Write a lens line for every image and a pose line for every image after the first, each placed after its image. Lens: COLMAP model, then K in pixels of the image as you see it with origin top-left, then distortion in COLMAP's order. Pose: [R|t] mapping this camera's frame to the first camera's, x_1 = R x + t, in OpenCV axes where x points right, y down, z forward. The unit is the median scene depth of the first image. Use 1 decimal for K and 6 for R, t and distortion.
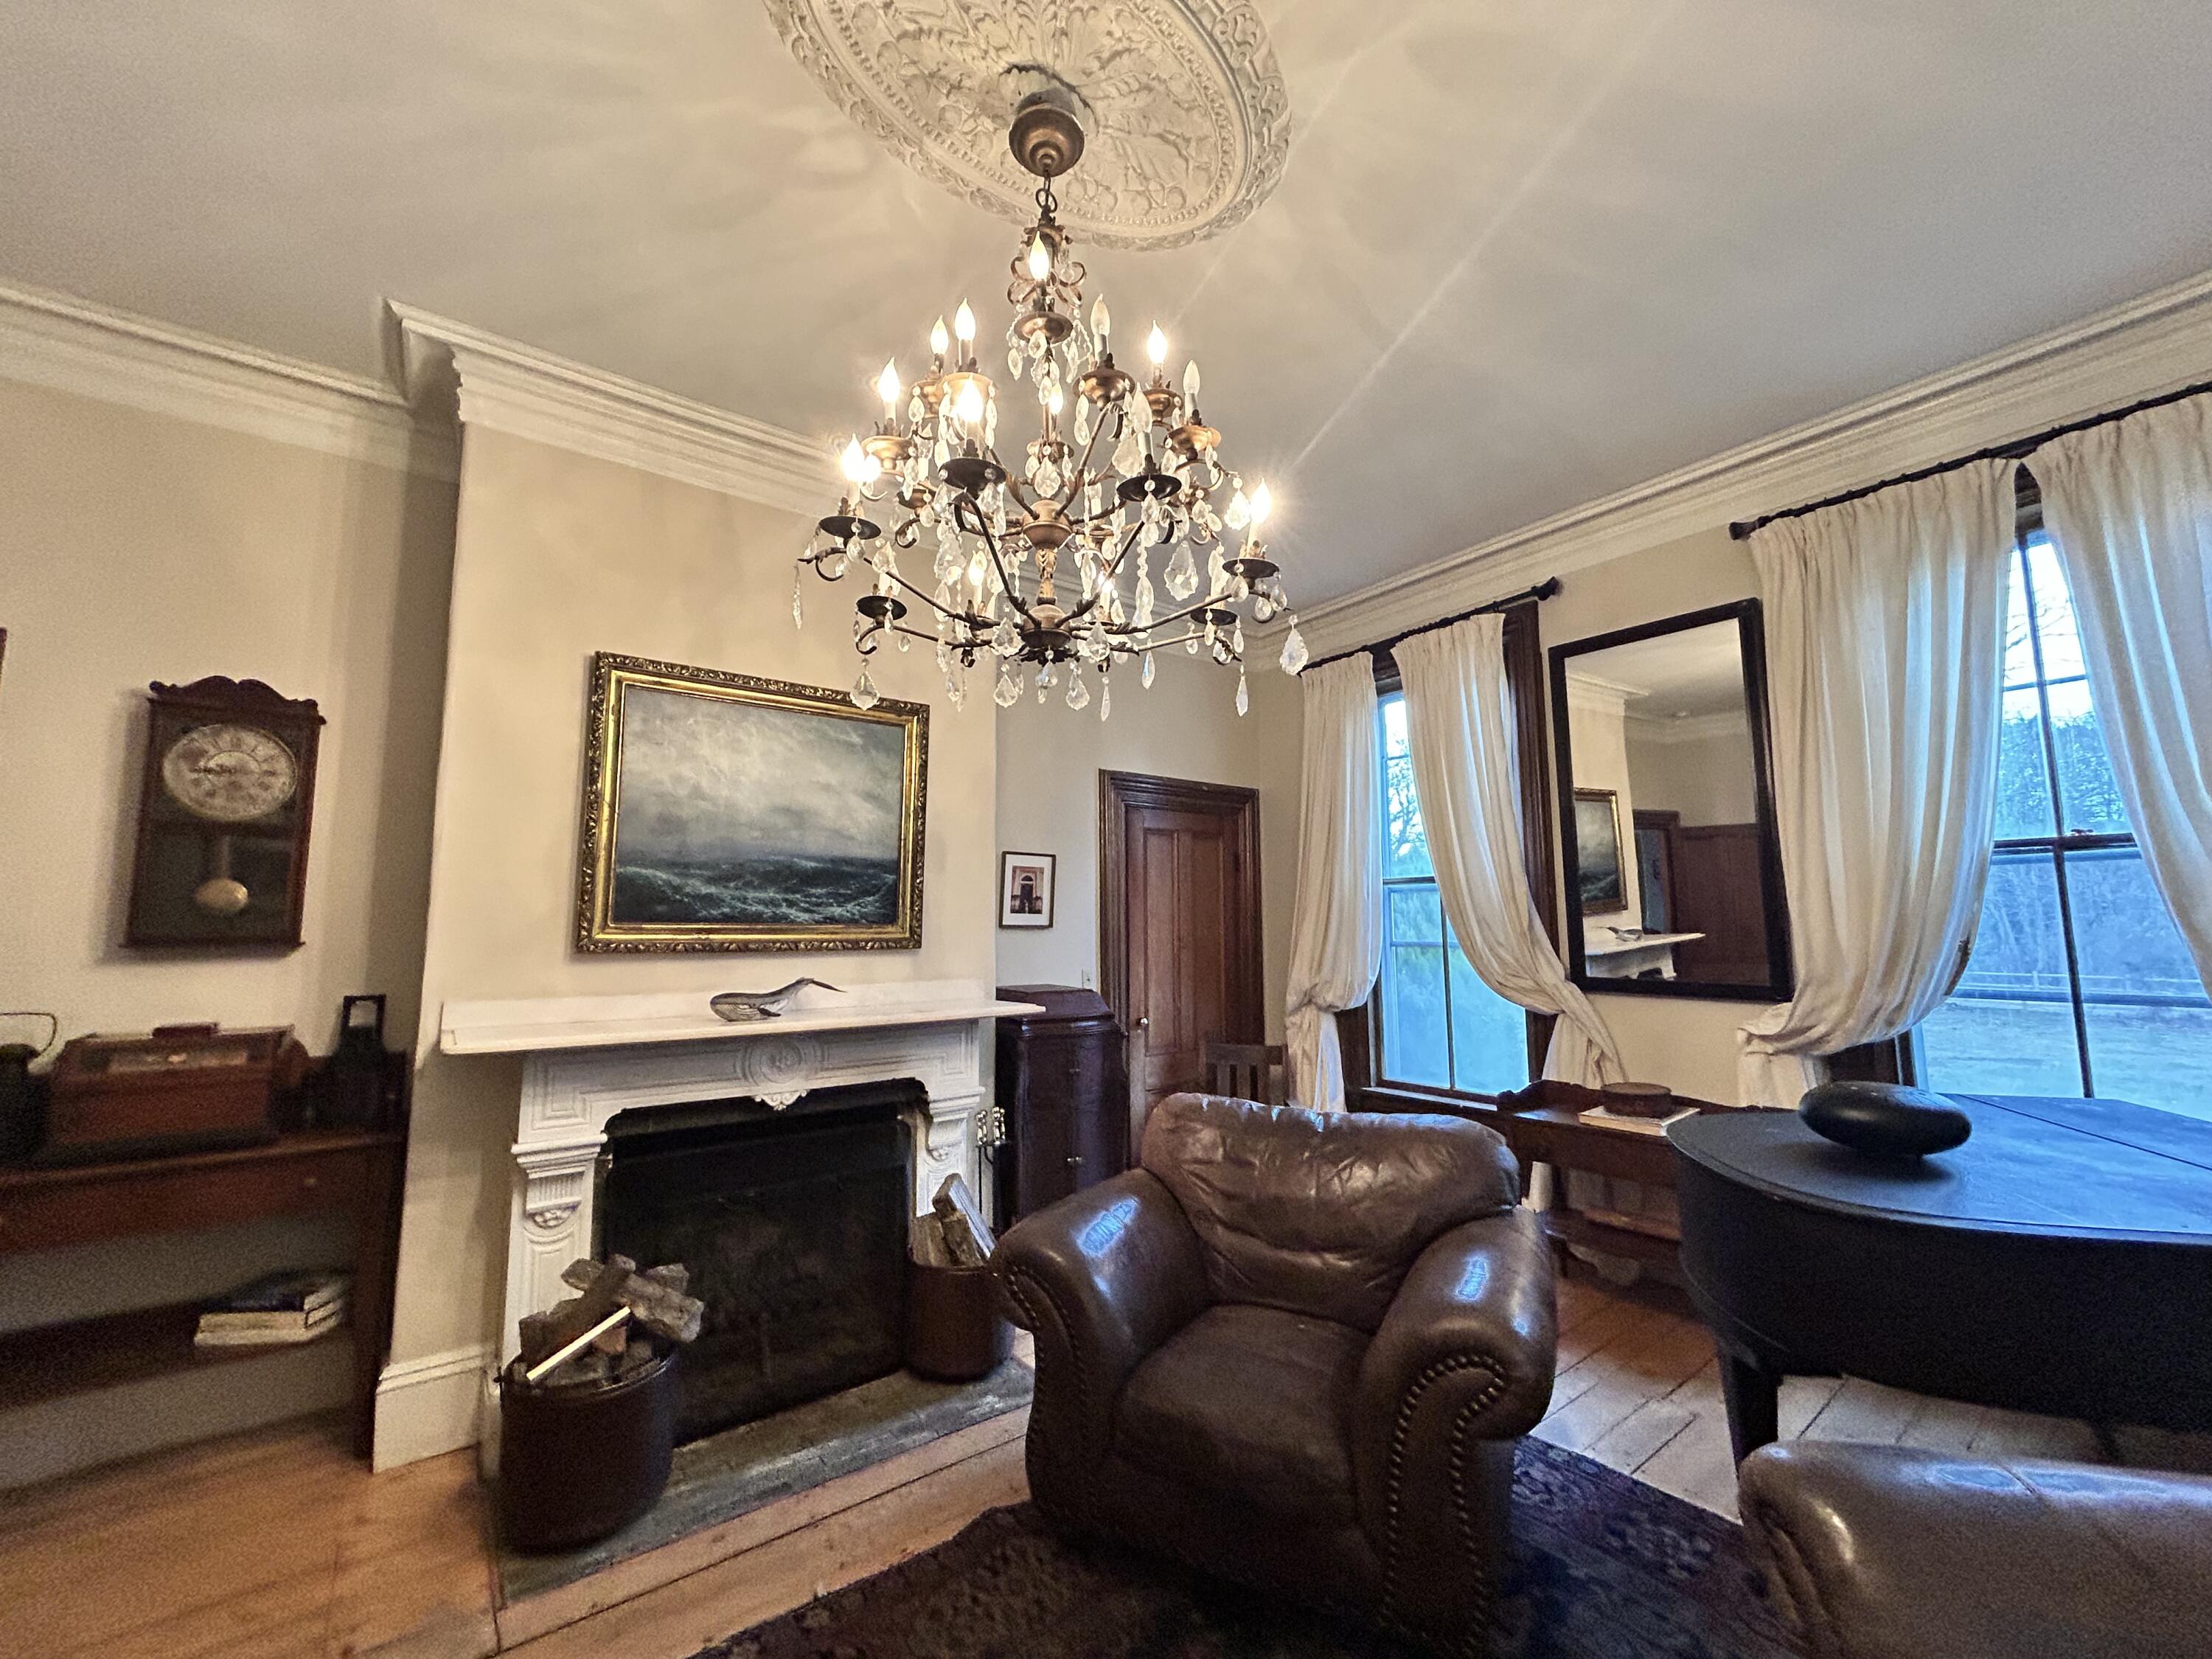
lens RADIAL K [[882.8, 0, 1115.5], [0, 882.8, 837.7], [0, 0, 1]] dist [-0.003134, -0.000321]
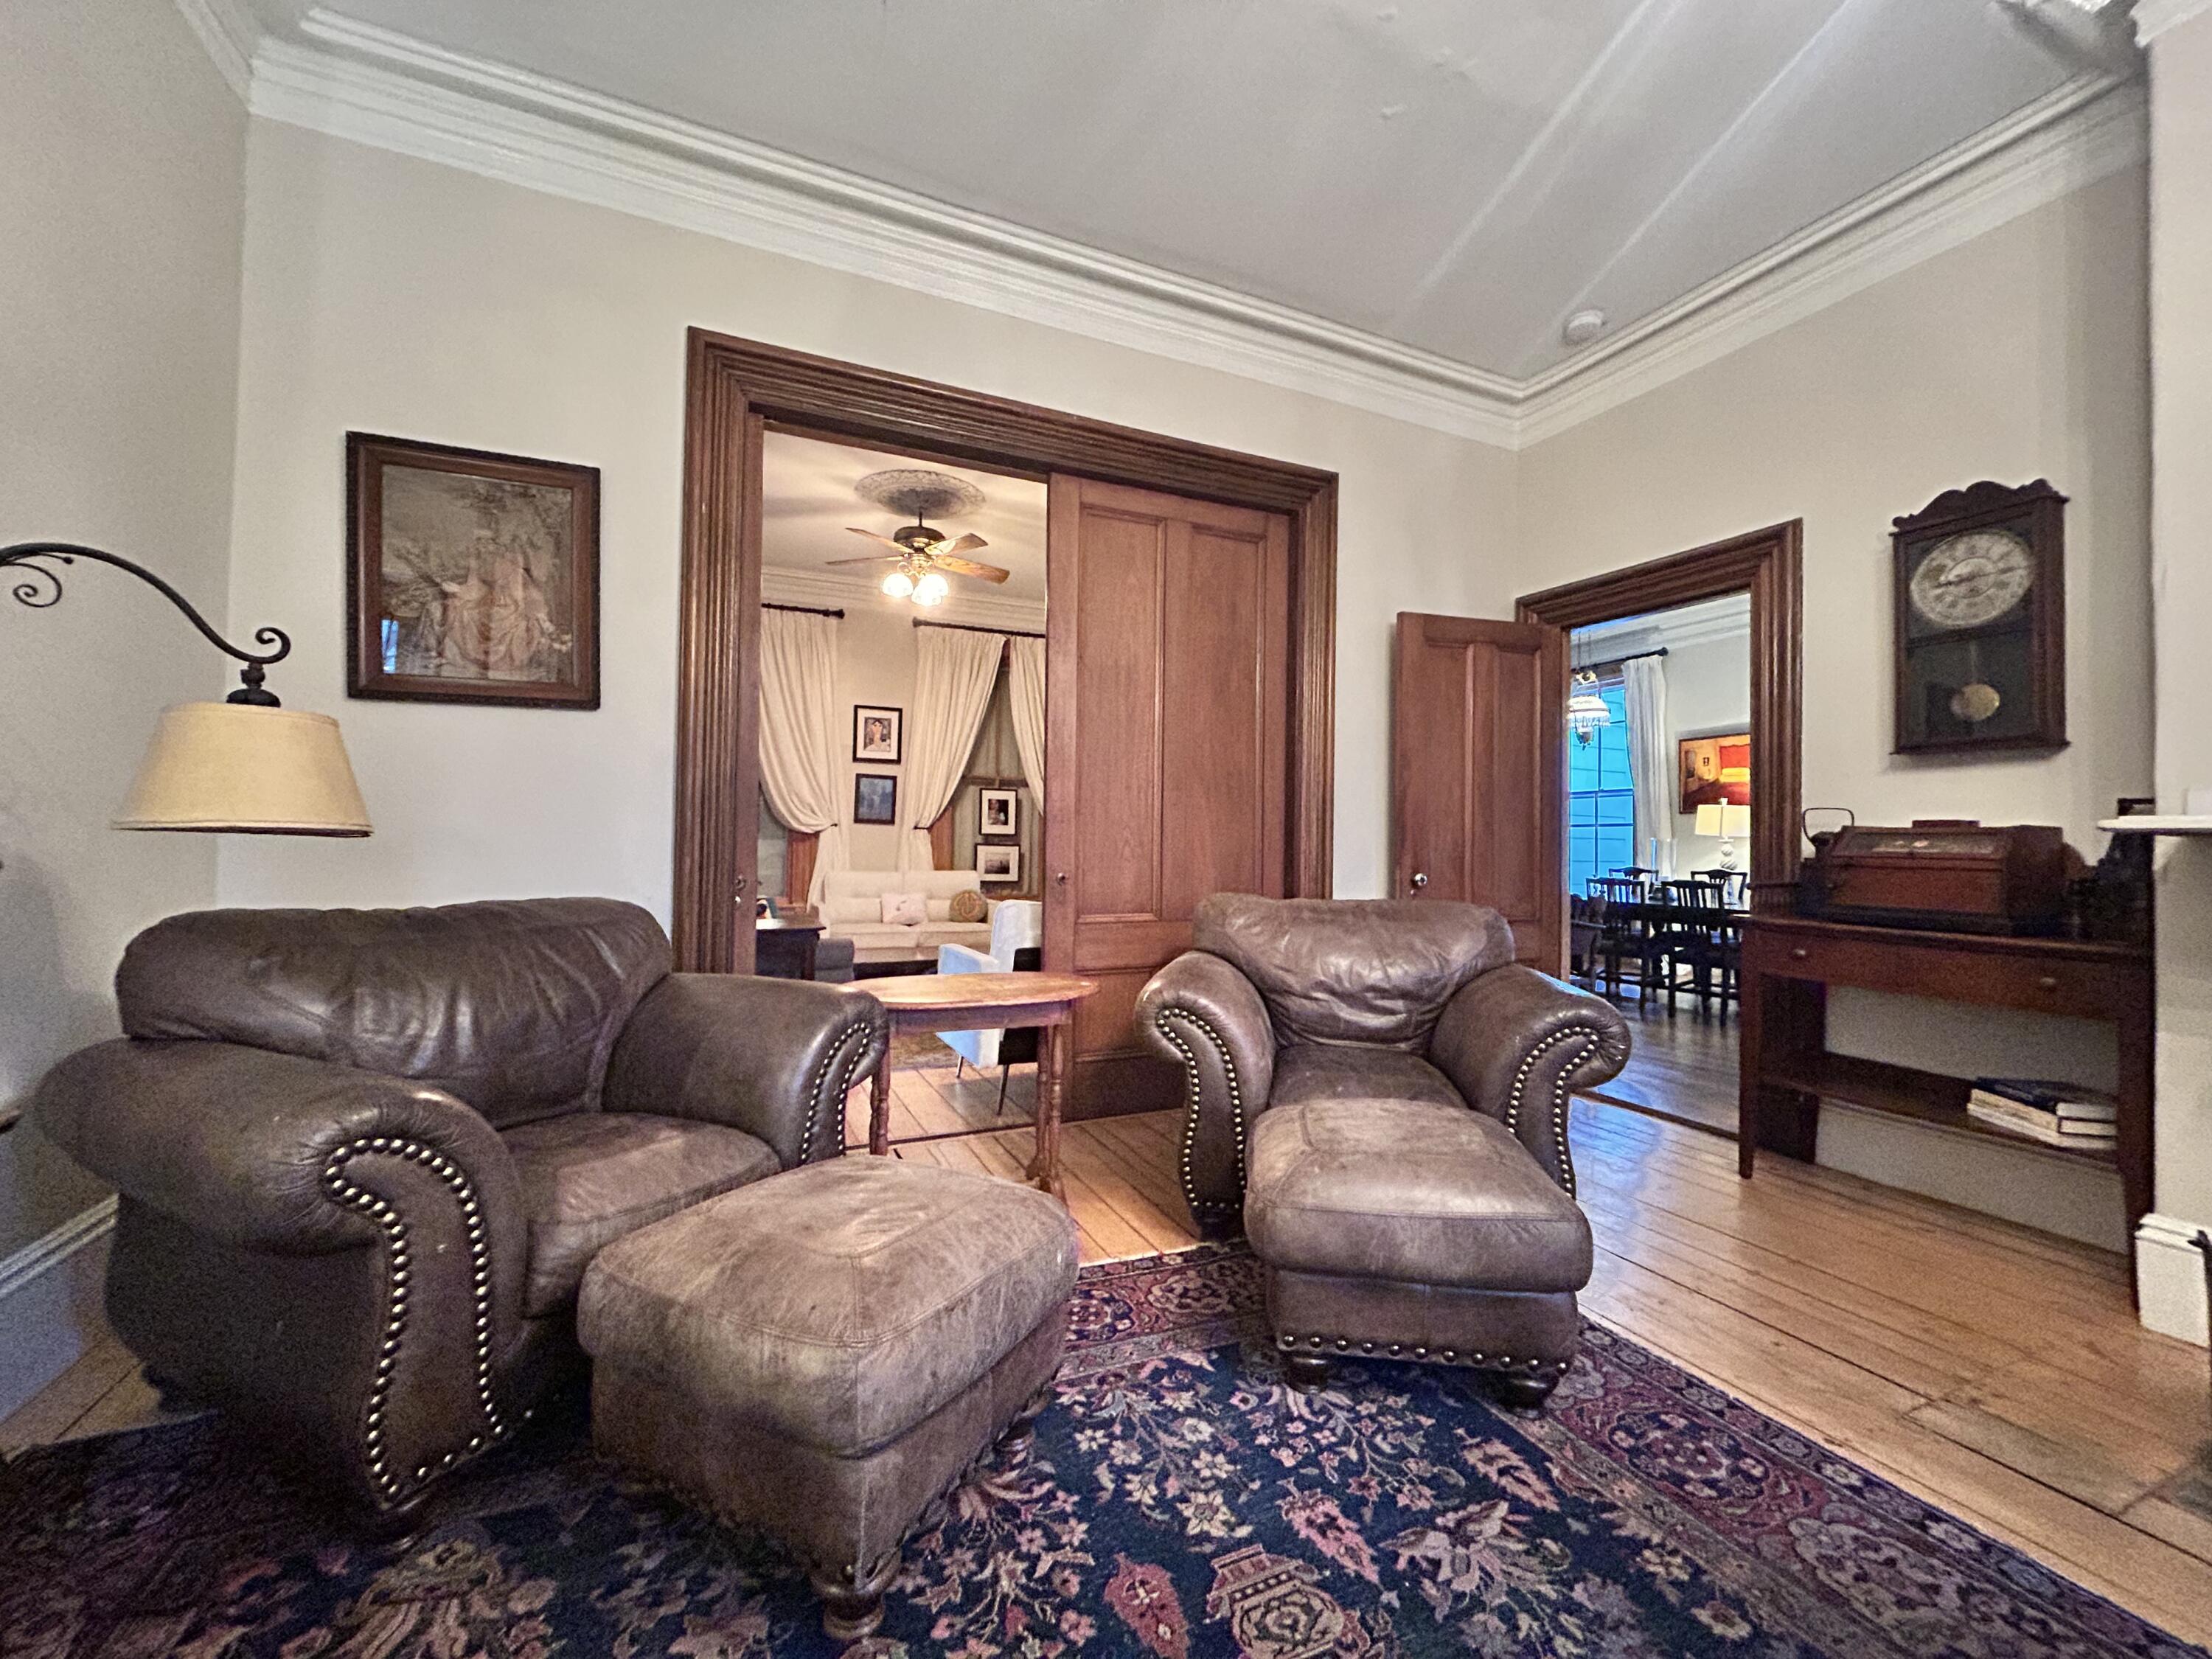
lens RADIAL K [[882.8, 0, 1105.1], [0, 882.8, 826.9], [0, 0, 1]] dist [-0.003134, -0.000321]
pose [[-0.223369, -0.015517, -0.974610, 0.186546], [0.084695, 0.995783, -0.035266, 0.144972], [0.971047, -0.090422, -0.221113, 0.201644]]
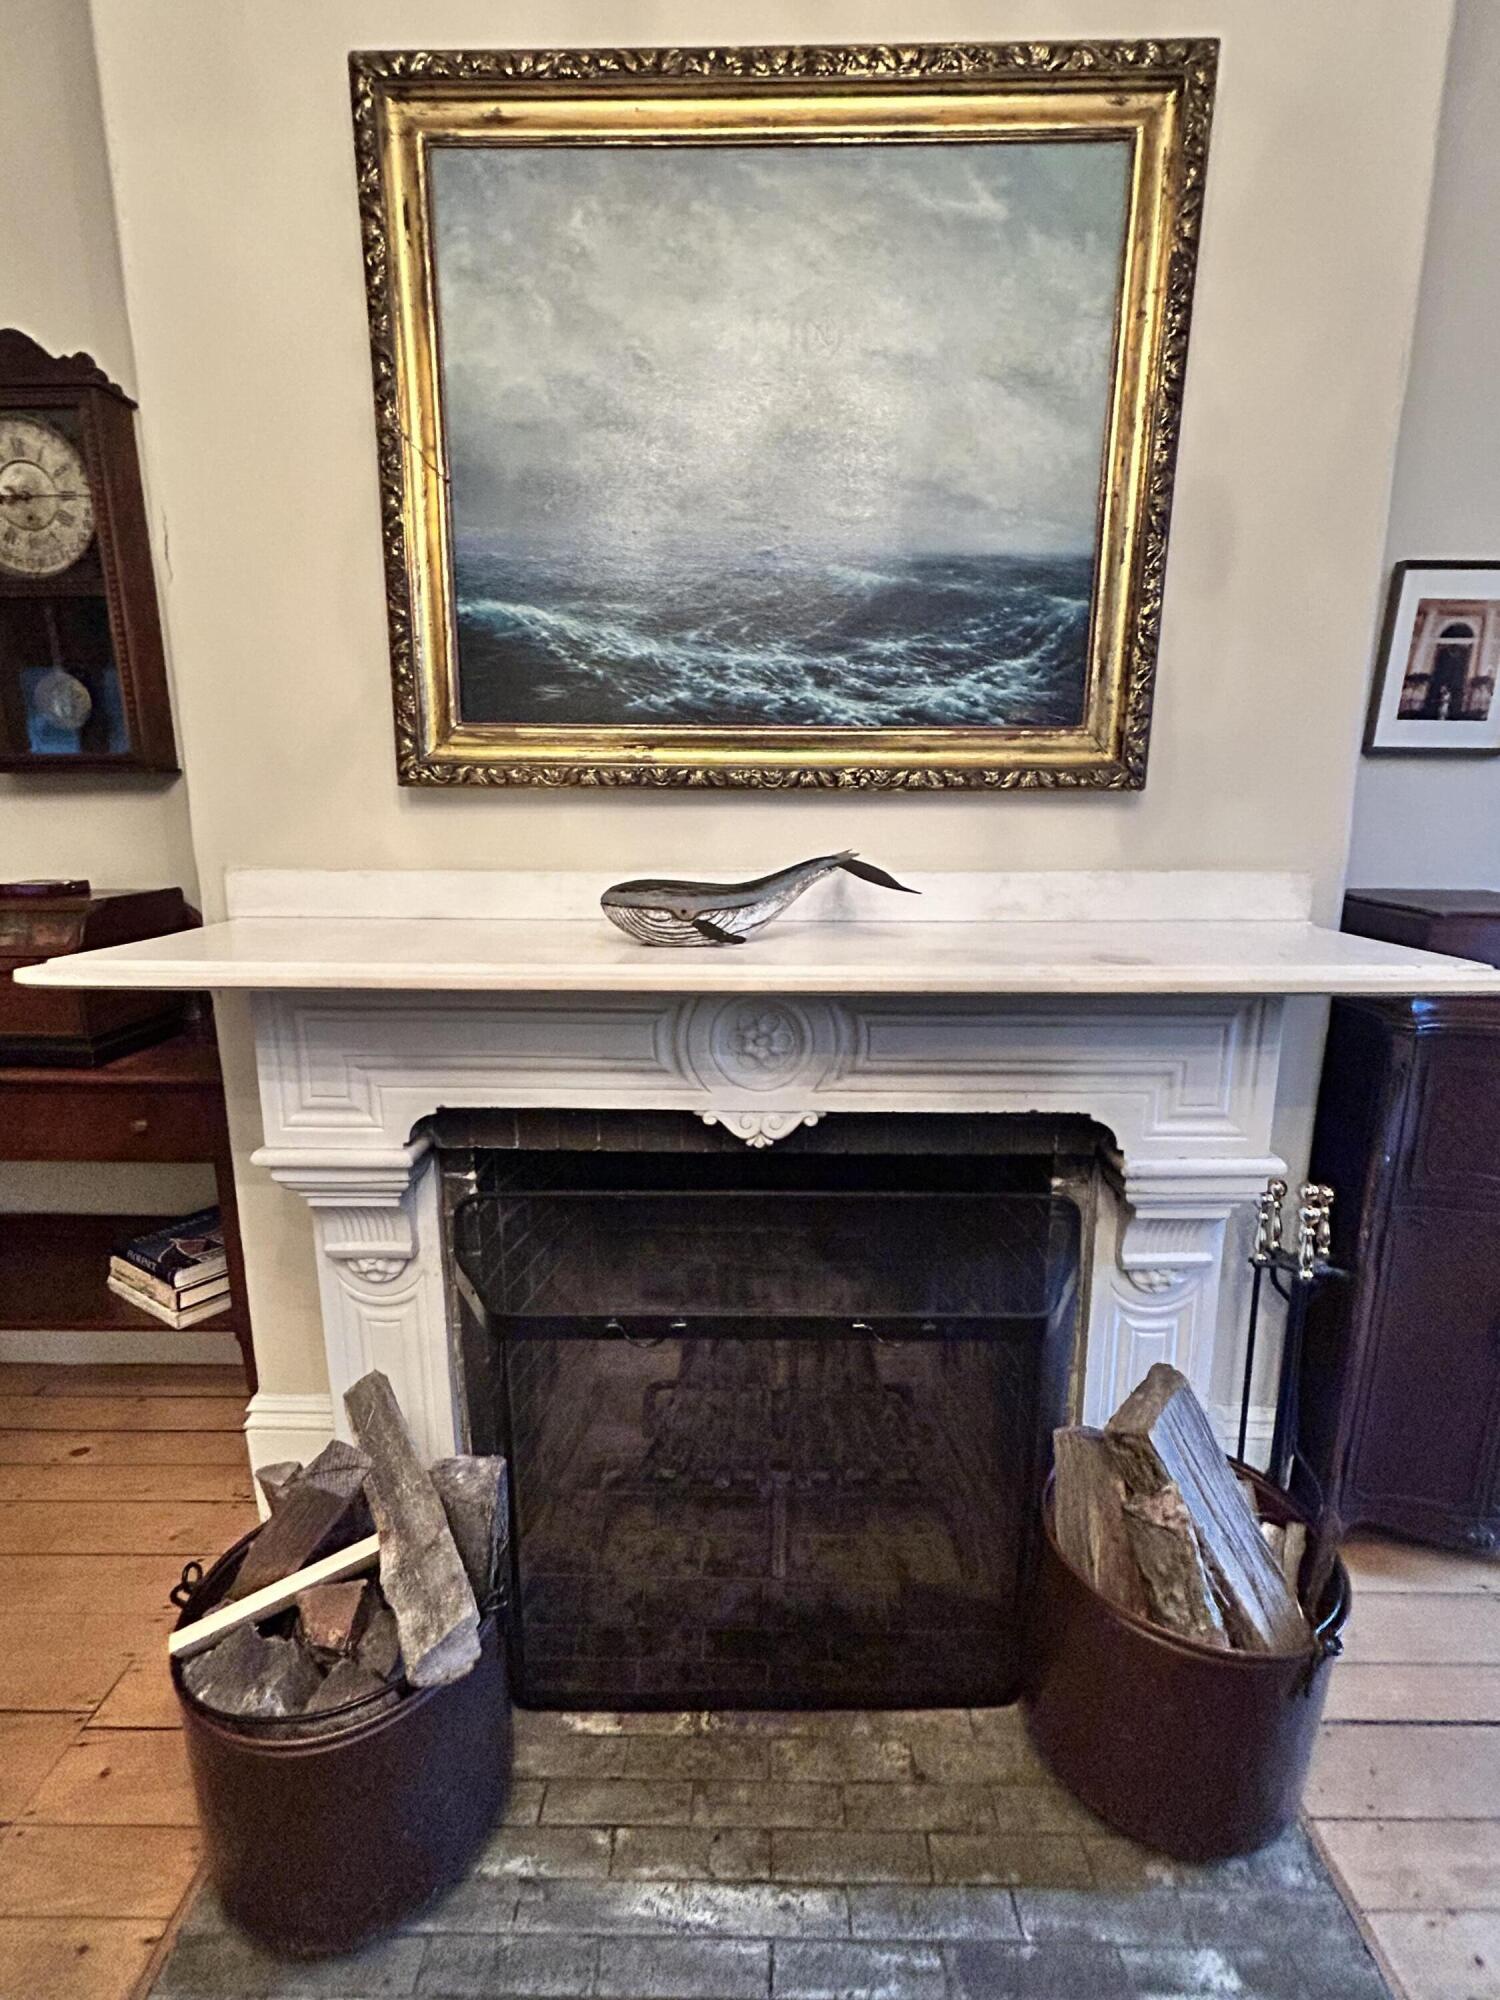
lens RADIAL K [[939.5, 0, 750.7], [0, 939.5, 994.8], [0, 0, 1]] dist [-0.003413, 0.001436]
pose [[0.781650, 0.136089, -0.608690, -0.102826], [0.058144, 0.955758, 0.288351, 0.095508], [0.621002, -0.260781, 0.739155, 0.647624]]
